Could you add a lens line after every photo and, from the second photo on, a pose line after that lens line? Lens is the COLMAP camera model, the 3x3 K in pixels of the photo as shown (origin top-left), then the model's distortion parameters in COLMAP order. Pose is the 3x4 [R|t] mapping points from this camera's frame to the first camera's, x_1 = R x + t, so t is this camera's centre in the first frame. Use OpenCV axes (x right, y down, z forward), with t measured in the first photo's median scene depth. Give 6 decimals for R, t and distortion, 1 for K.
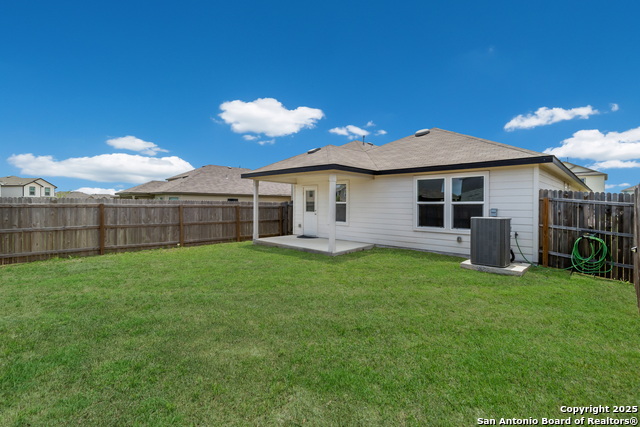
lens RADIAL K [[294.0, 0, 319.6], [0, 294.0, 209.4], [0, 0, 1]] dist [0.012008, 0.001320]
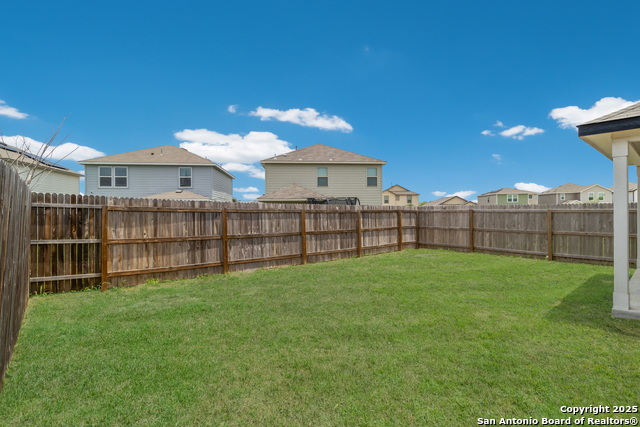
lens RADIAL K [[294.0, 0, 322.6], [0, 294.0, 210.5], [0, 0, 1]] dist [0.012008, 0.001320]
pose [[-0.039832, 0.001815, -0.999205, 0.446391], [-0.005460, 0.999983, 0.002034, -0.013379], [0.999191, 0.005536, -0.039821, 0.439052]]
